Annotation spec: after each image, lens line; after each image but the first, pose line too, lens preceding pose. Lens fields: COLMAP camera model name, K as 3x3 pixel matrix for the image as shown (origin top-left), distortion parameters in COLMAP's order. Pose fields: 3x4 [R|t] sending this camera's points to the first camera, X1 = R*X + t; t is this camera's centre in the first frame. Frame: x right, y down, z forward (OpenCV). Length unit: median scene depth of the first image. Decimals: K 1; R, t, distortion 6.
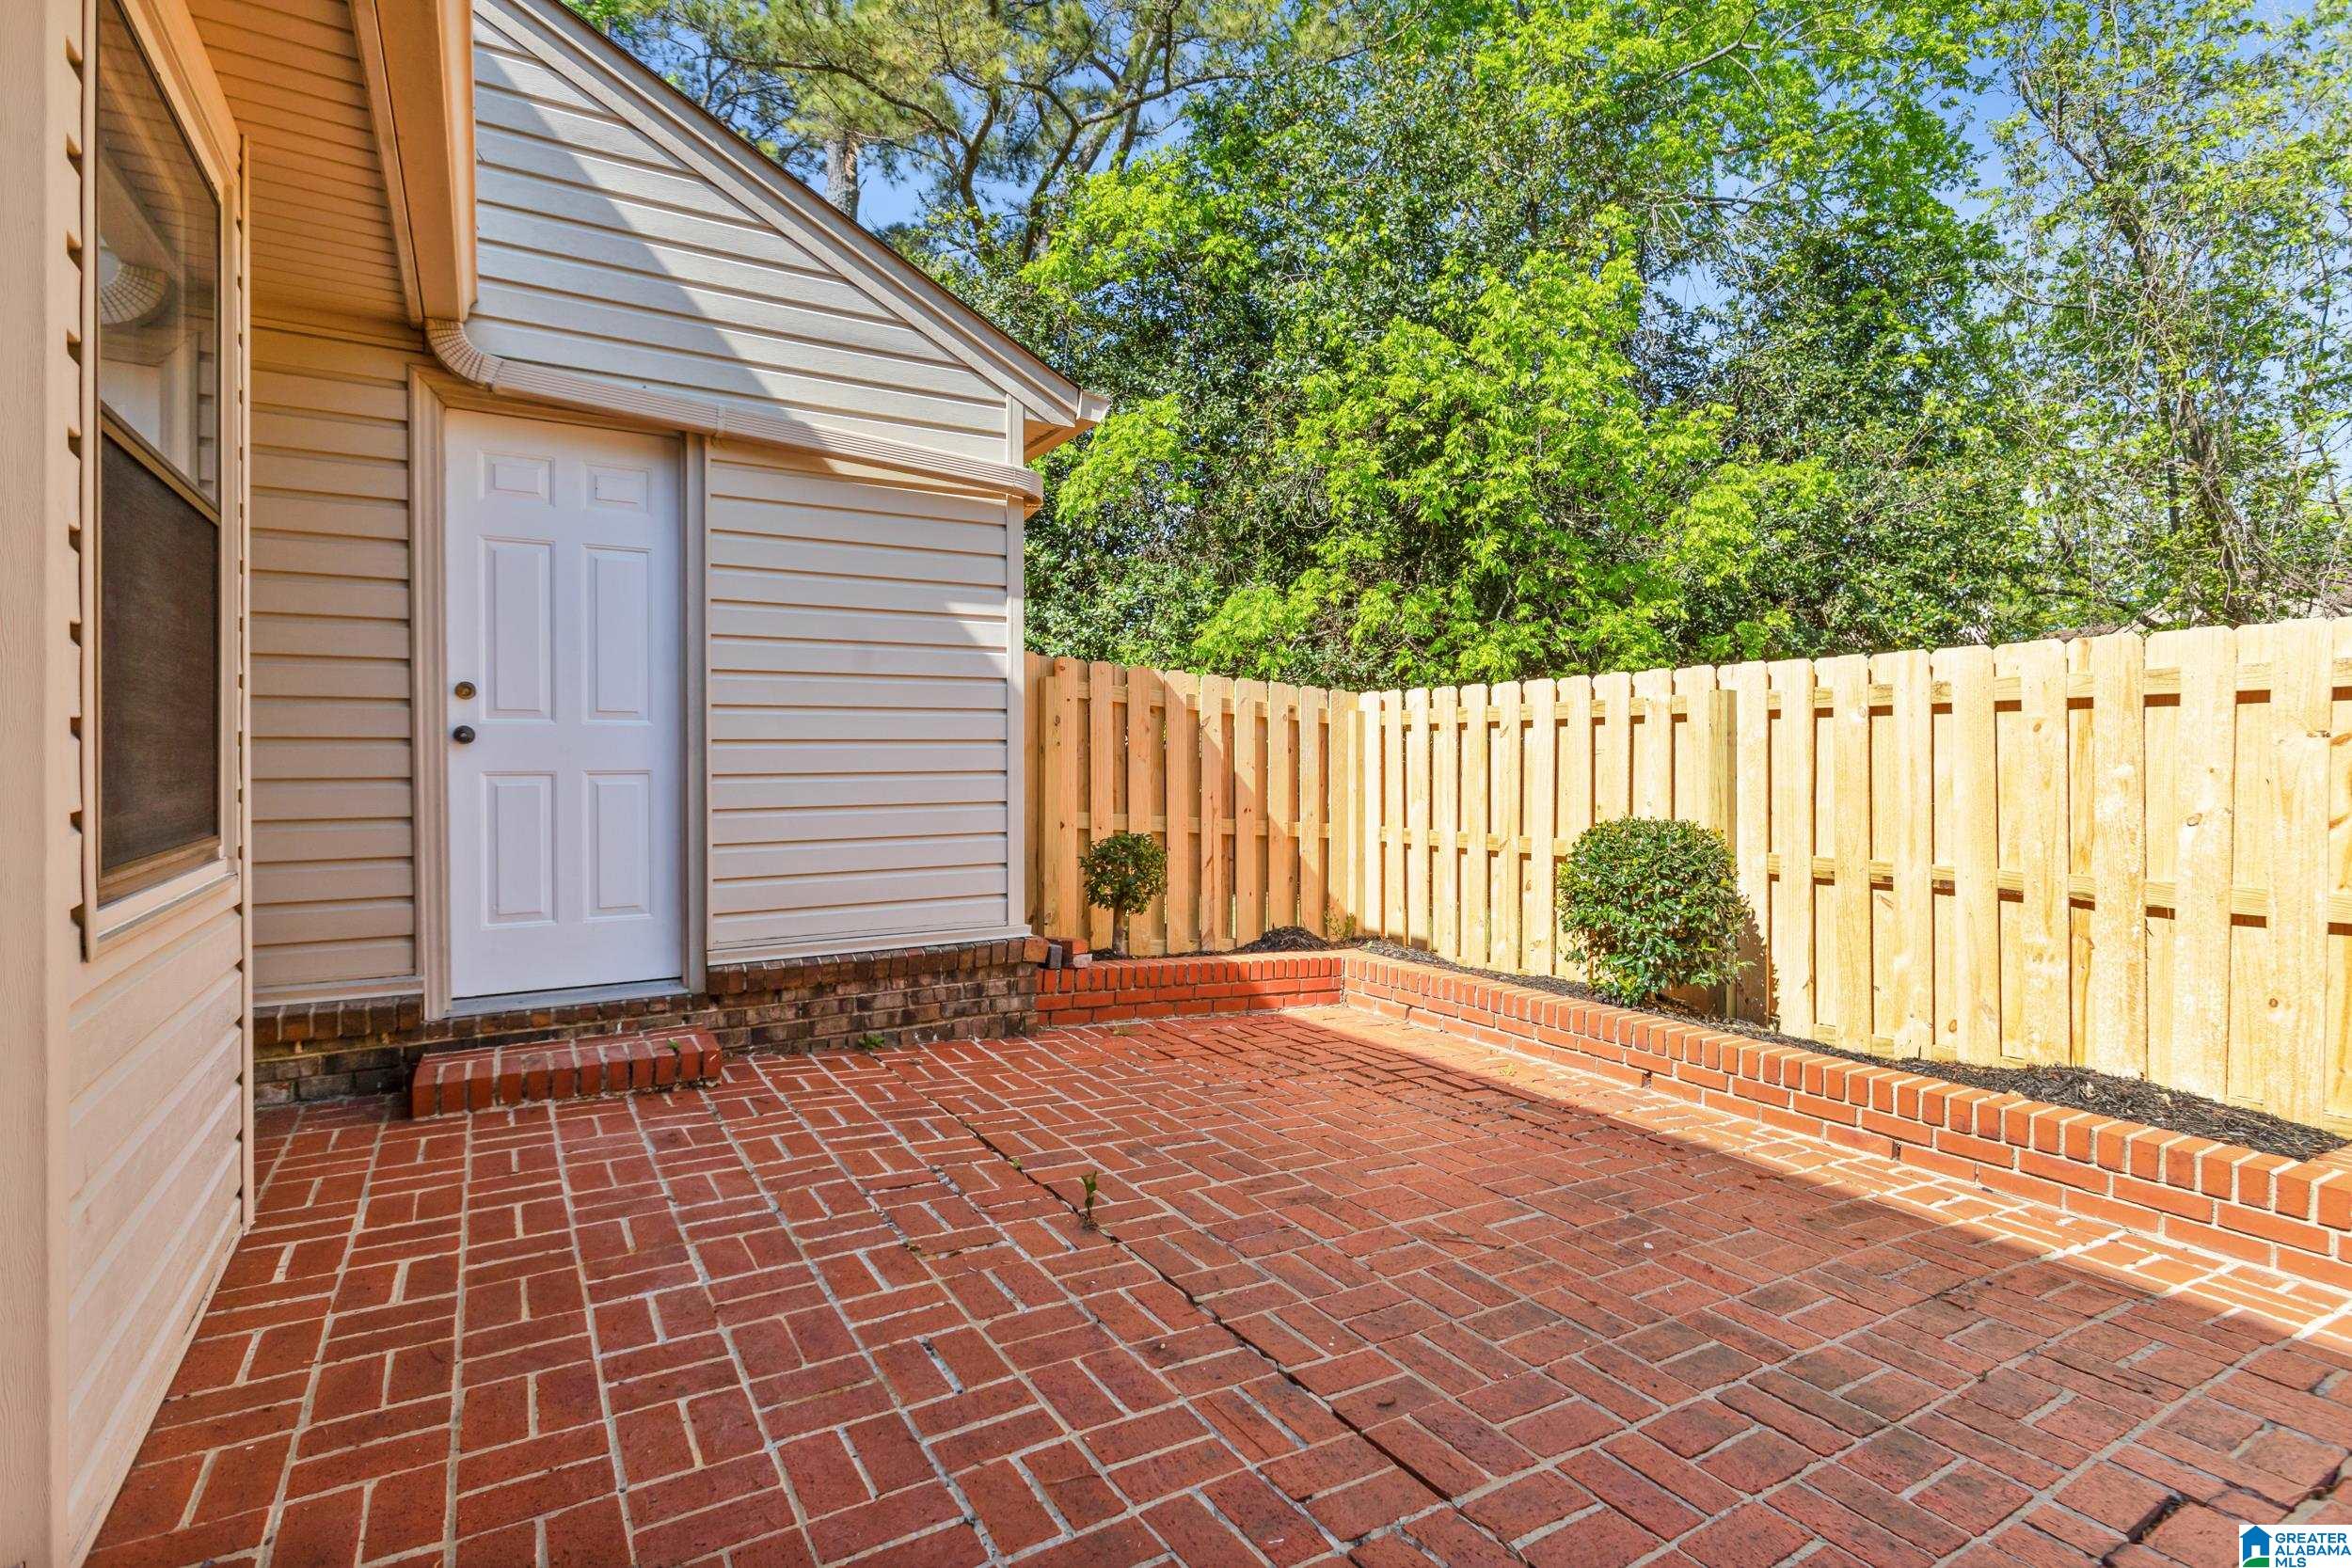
lens RADIAL K [[1133.9, 0, 1169.1], [0, 1133.9, 759.8], [0, 0, 1]] dist [-0.001894, 0.000190]
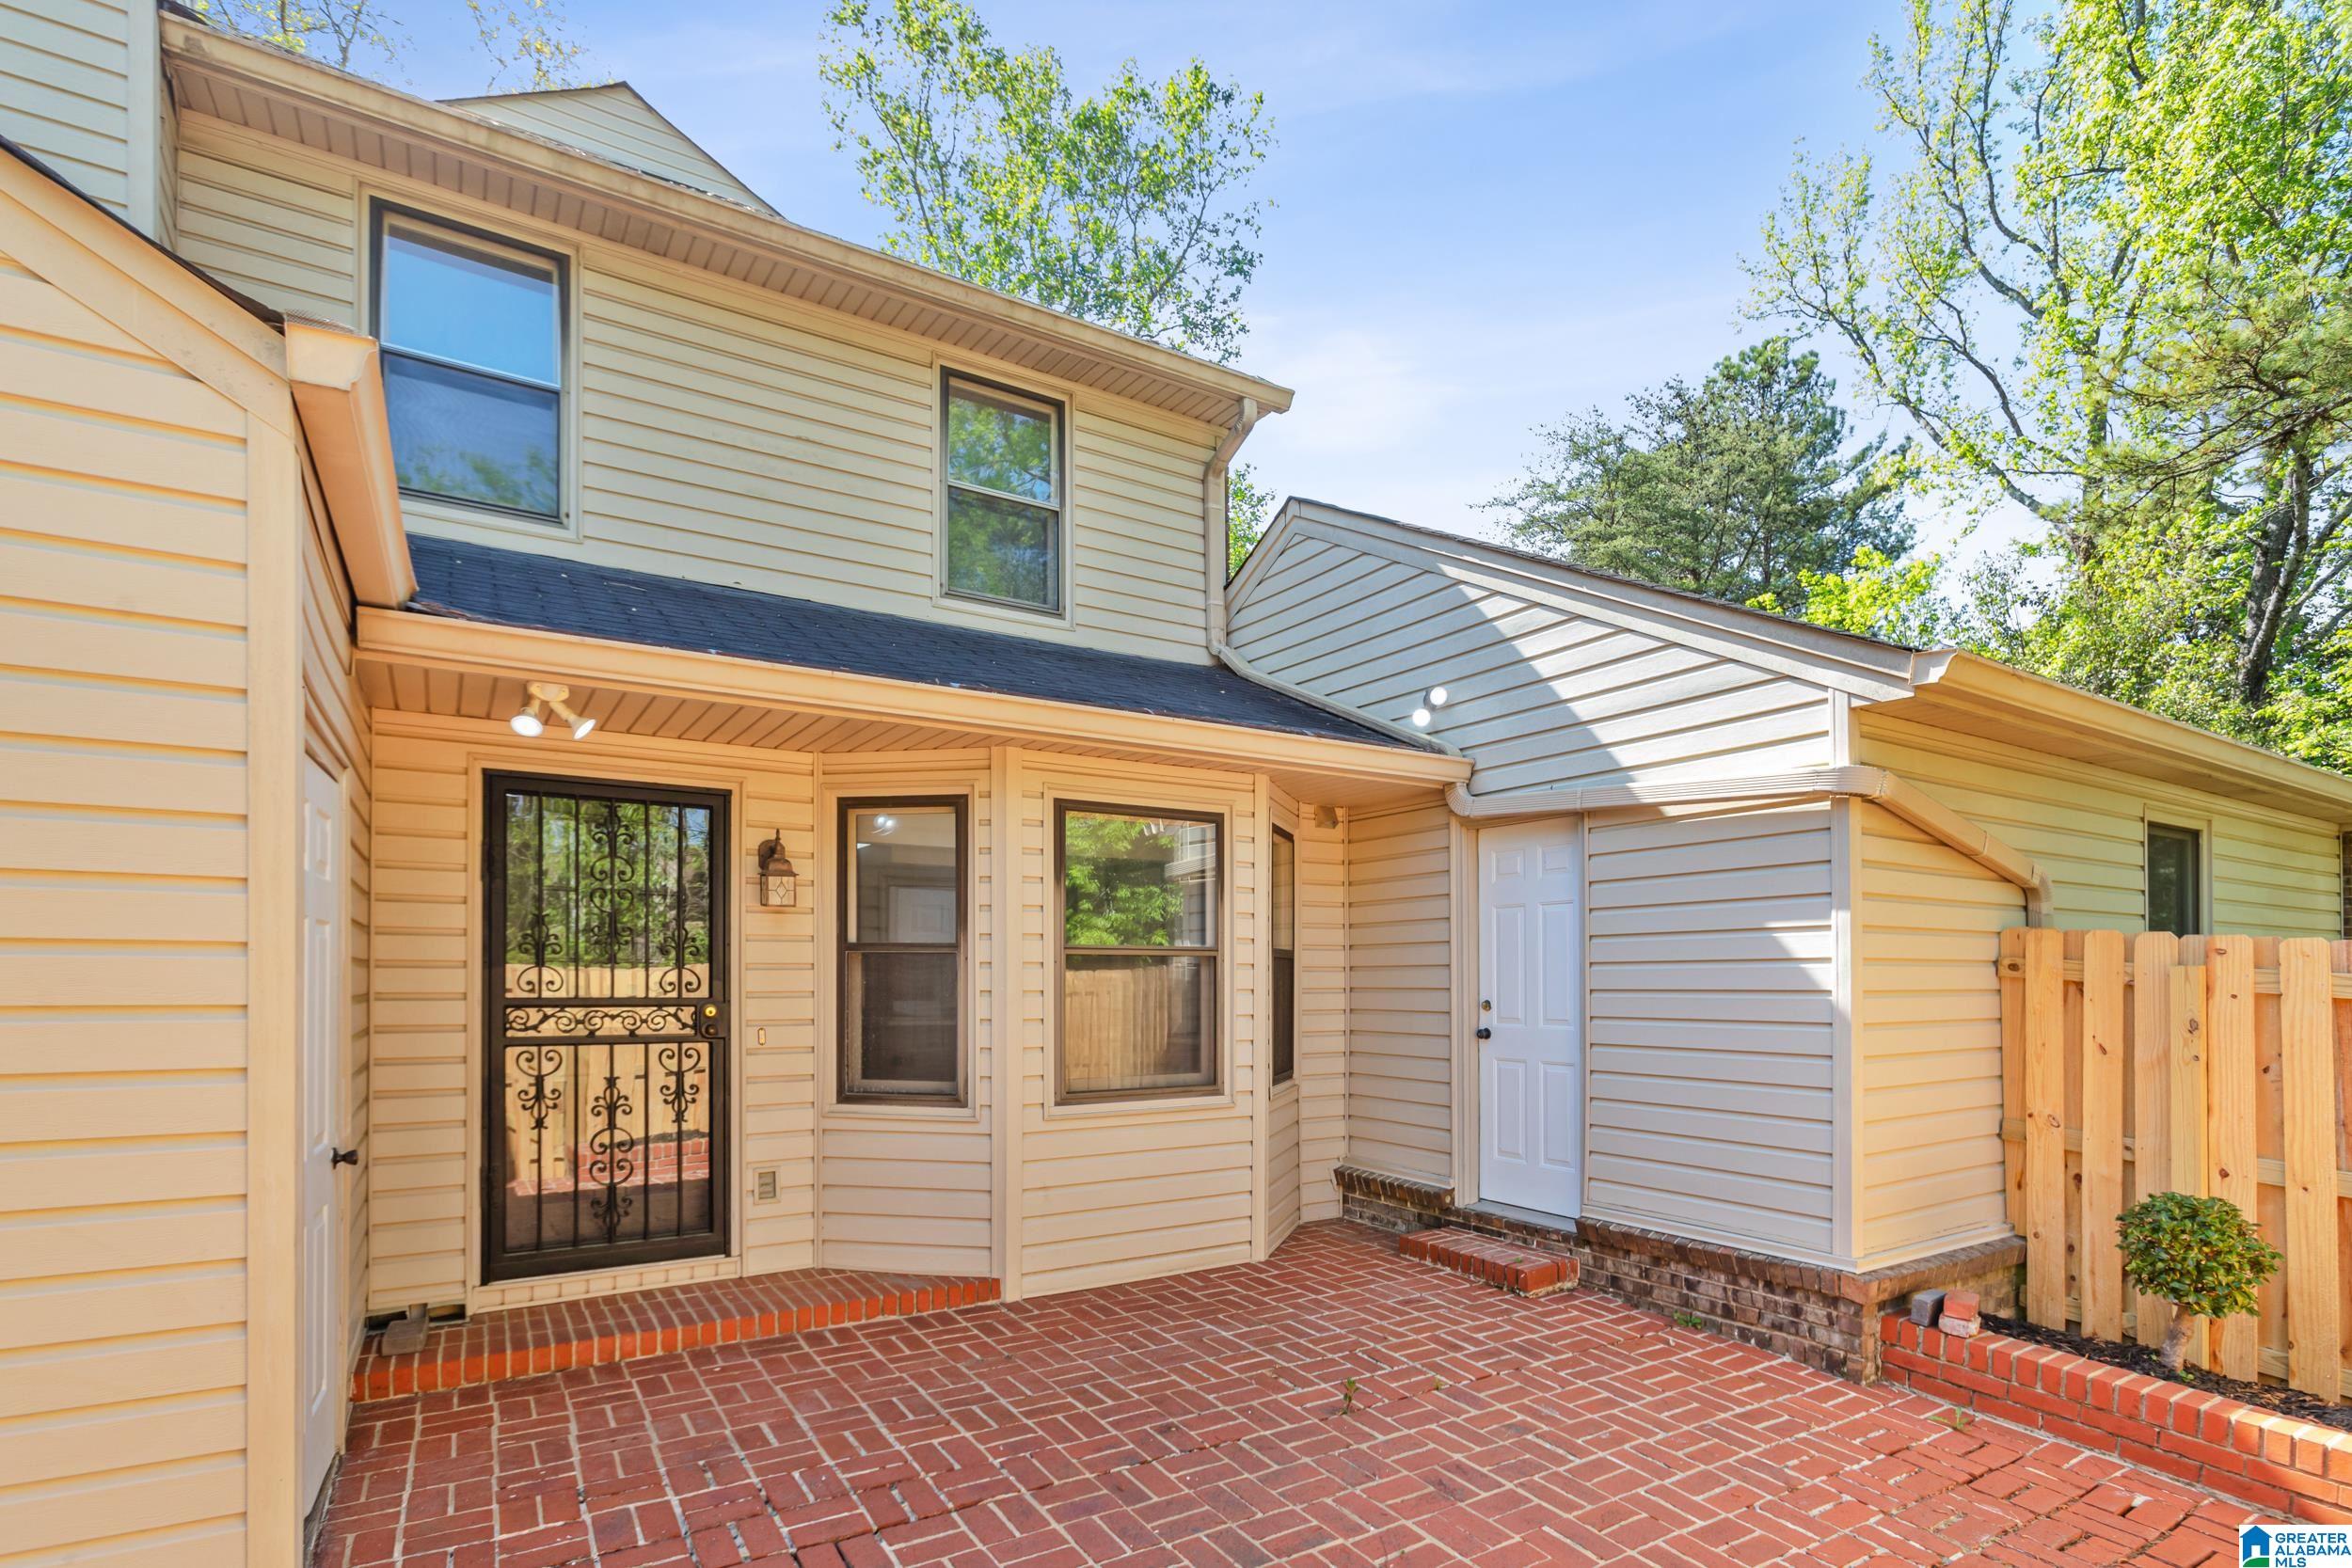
lens RADIAL K [[1157.8, 0, 1161.2], [0, 1157.8, 972.9], [0, 0, 1]] dist [-0.013375, 0.007982]
pose [[0.010170, -0.002304, -0.999946, 0.863266], [-0.002724, 0.999994, -0.002331, -0.088210], [0.999945, 0.002748, 0.010164, 0.465777]]
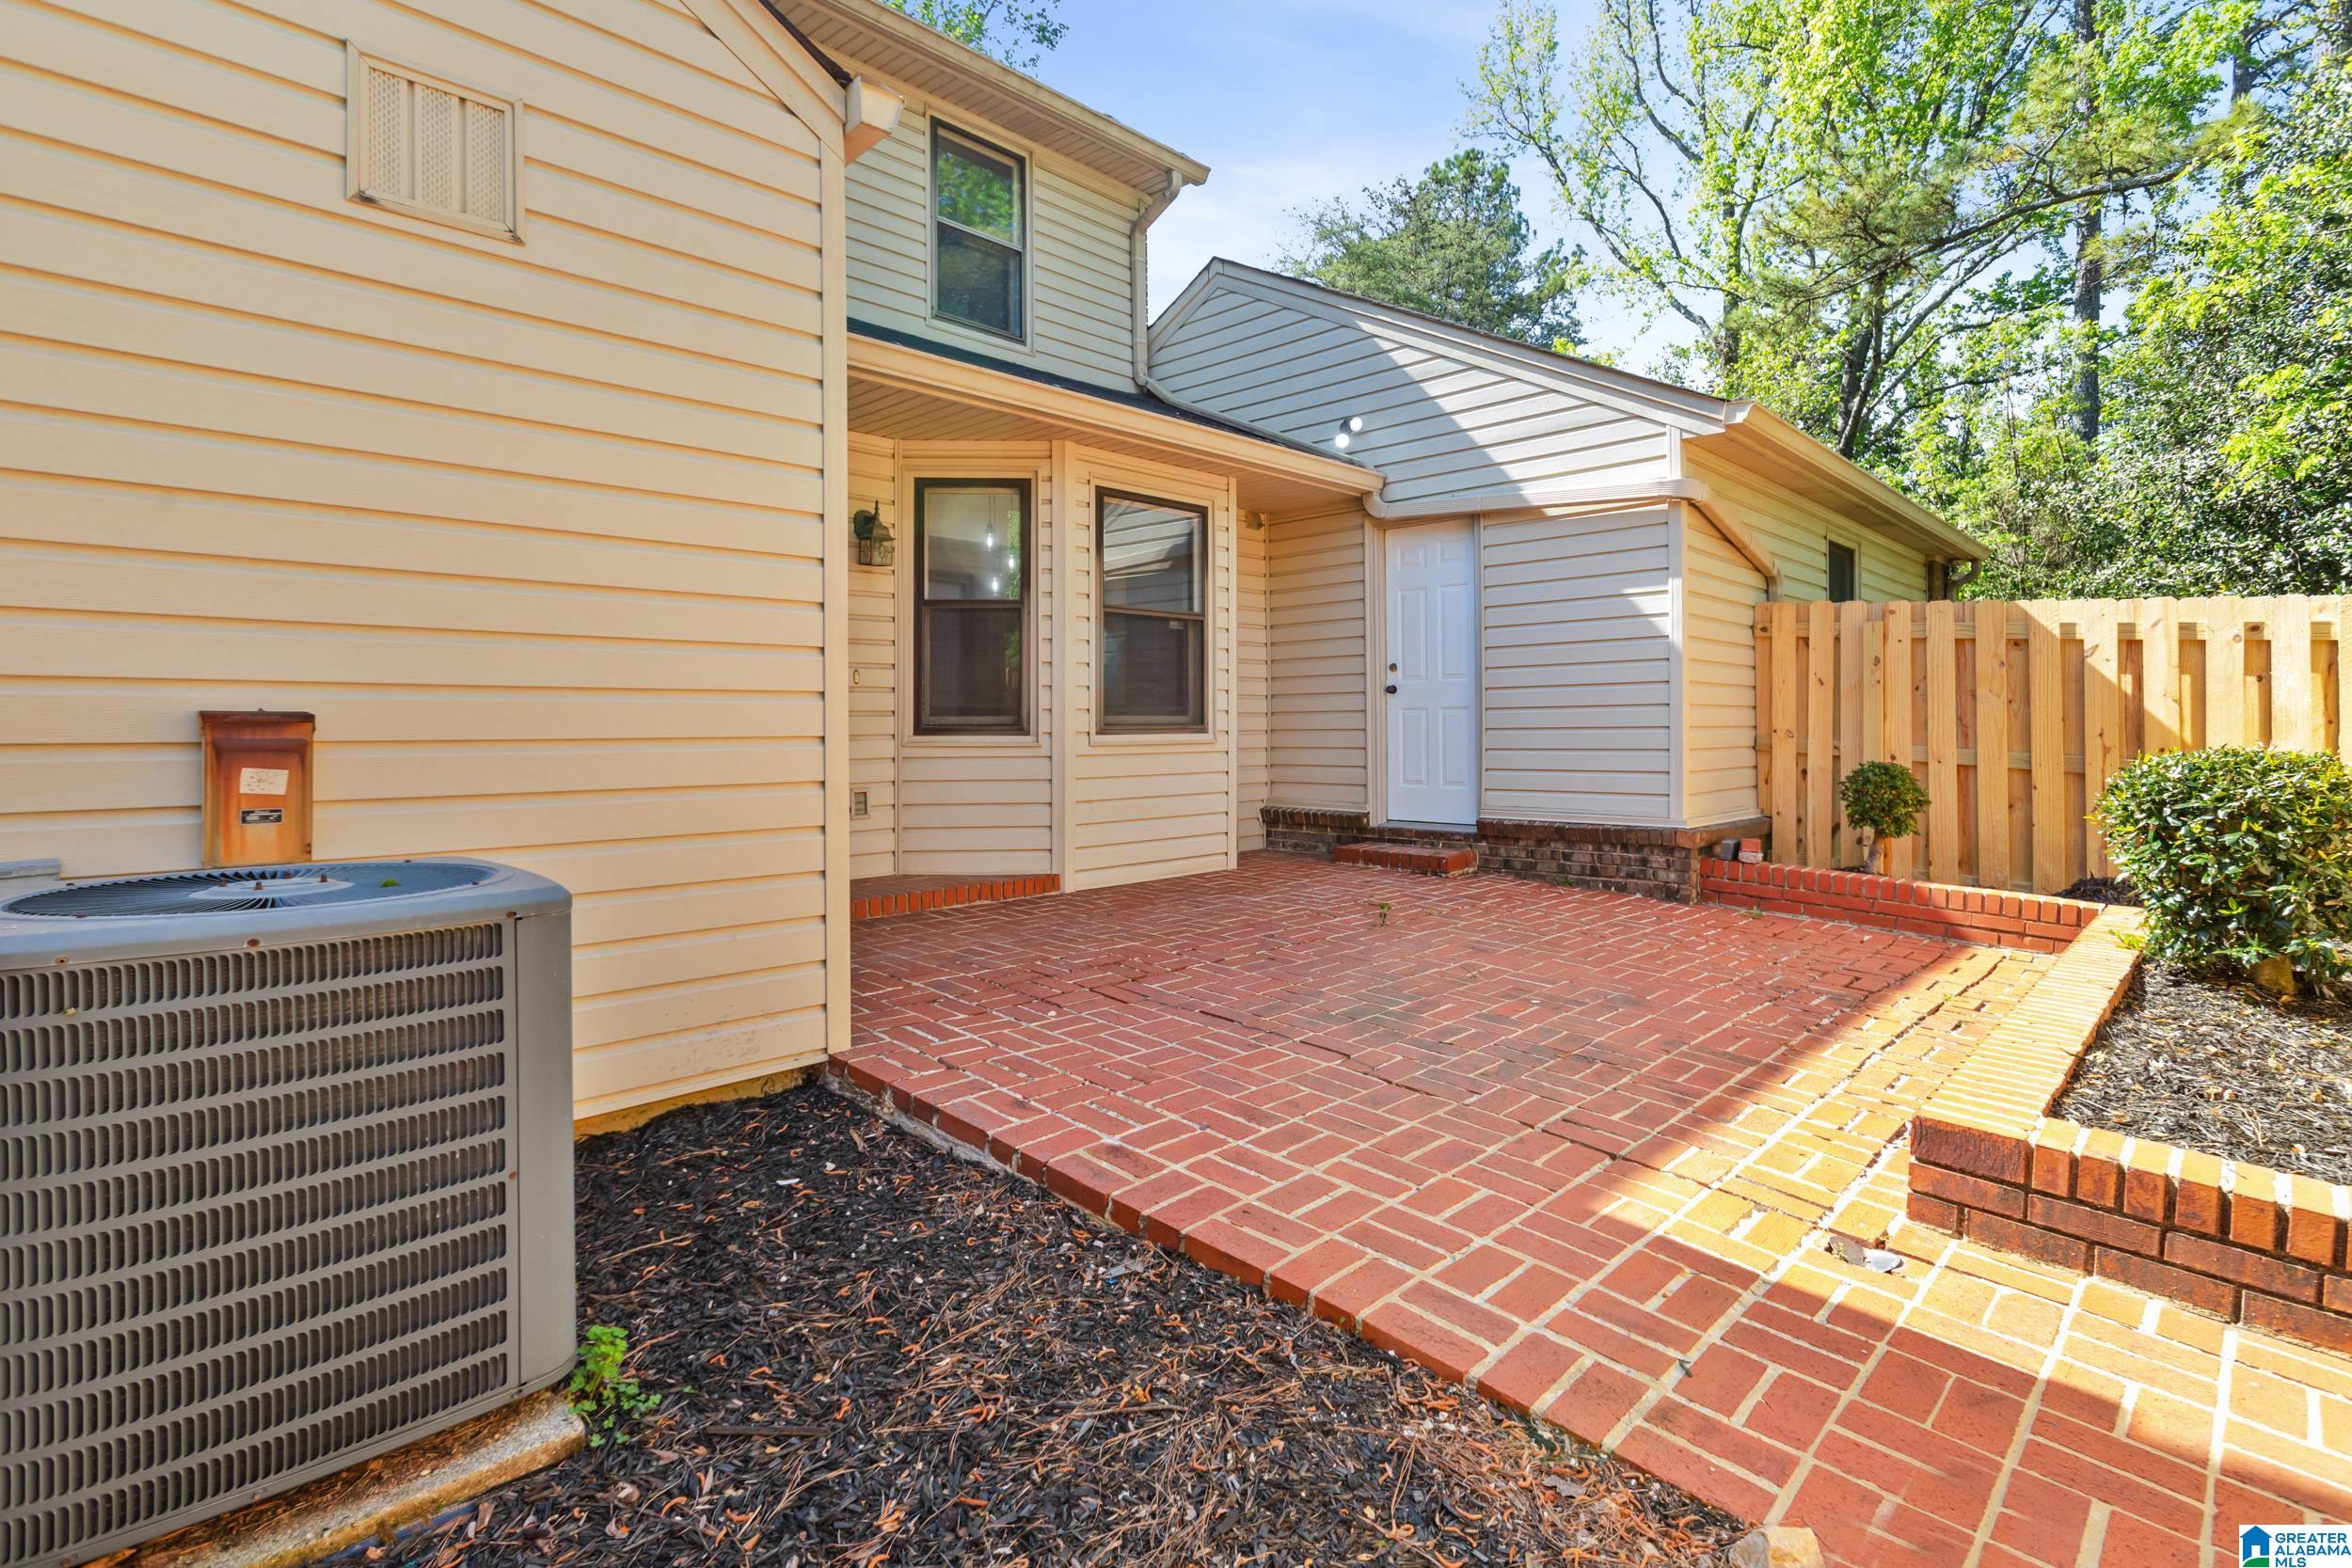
lens RADIAL K [[1147.2, 0, 1143.5], [0, 1147.2, 729.6], [0, 0, 1]] dist [-0.026002, 0.000298]
pose [[0.232188, 0.002924, -0.972666, 1.106515], [0.002615, 0.999990, 0.003630, 0.036092], [0.972667, -0.003387, 0.232178, 0.081832]]
